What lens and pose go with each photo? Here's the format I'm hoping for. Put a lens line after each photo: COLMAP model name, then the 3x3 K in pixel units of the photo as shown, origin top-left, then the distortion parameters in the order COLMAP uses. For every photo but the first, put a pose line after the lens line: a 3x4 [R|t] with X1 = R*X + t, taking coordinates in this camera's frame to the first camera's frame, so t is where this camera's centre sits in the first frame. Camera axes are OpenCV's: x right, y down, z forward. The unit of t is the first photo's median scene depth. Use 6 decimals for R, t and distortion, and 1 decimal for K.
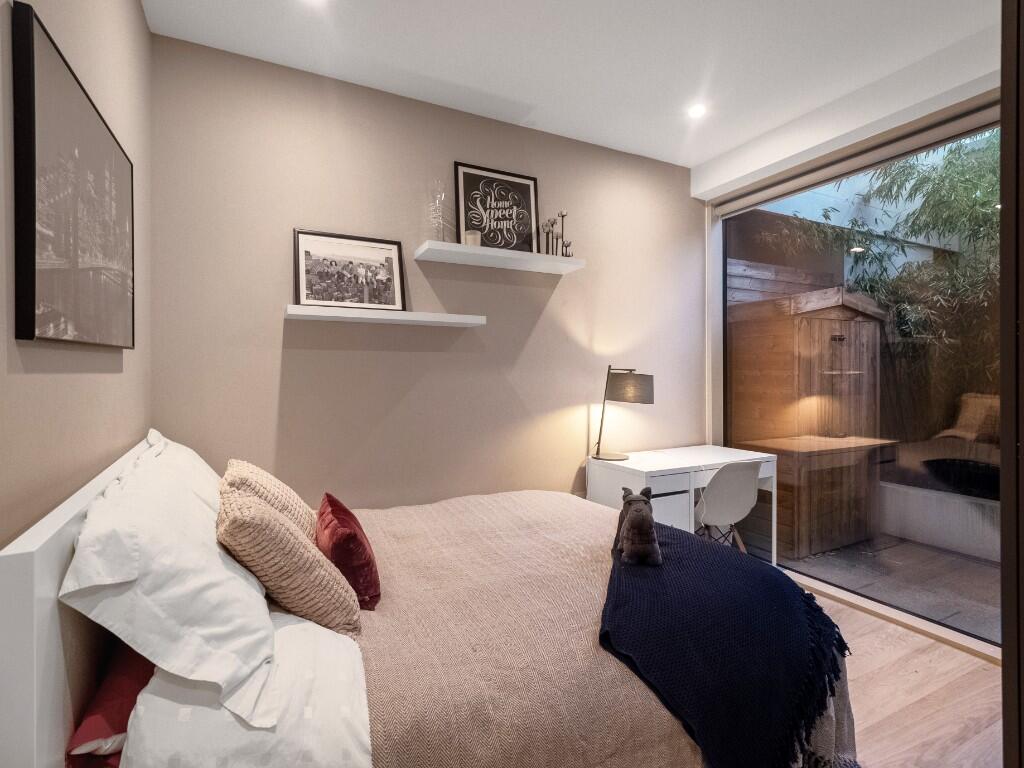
lens RADIAL K [[498.9, 0, 513.5], [0, 498.9, 377.4], [0, 0, 1]] dist [0.002277, -0.002415]
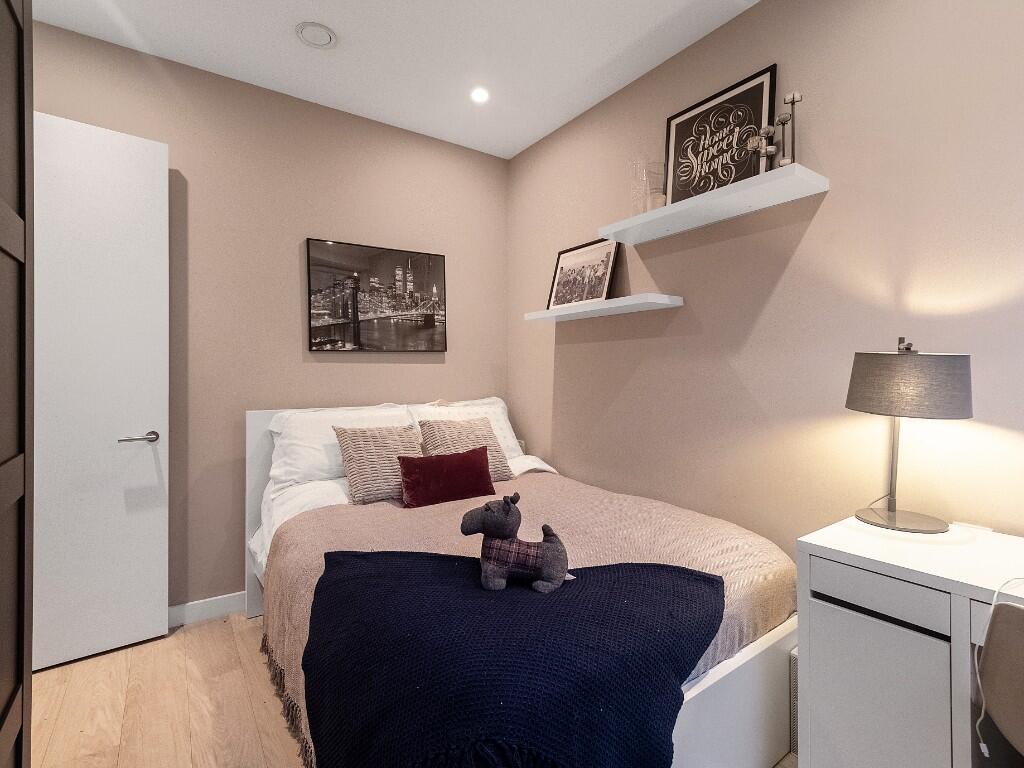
lens RADIAL K [[498.9, 0, 513.5], [0, 498.9, 377.4], [0, 0, 1]] dist [0.002277, -0.002415]
pose [[0.127128, 0.008398, -0.991851, 0.686688], [-0.006939, 0.999947, 0.007577, 0.015580], [0.991862, 0.005919, 0.127179, 0.594241]]
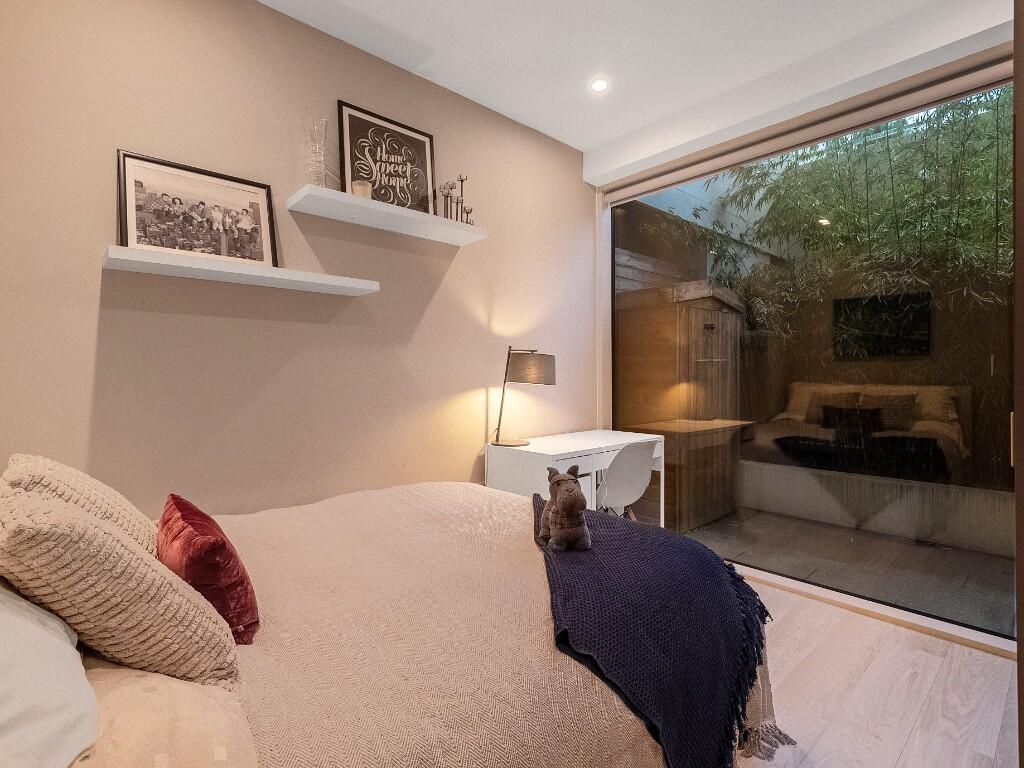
lens RADIAL K [[498.9, 0, 513.5], [0, 498.9, 377.4], [0, 0, 1]] dist [0.002277, -0.002415]
pose [[0.964575, -0.000870, 0.263808, -0.052373], [0.001029, 0.999999, -0.000467, 0.038752], [-0.263807, 0.000722, 0.964575, 0.097172]]
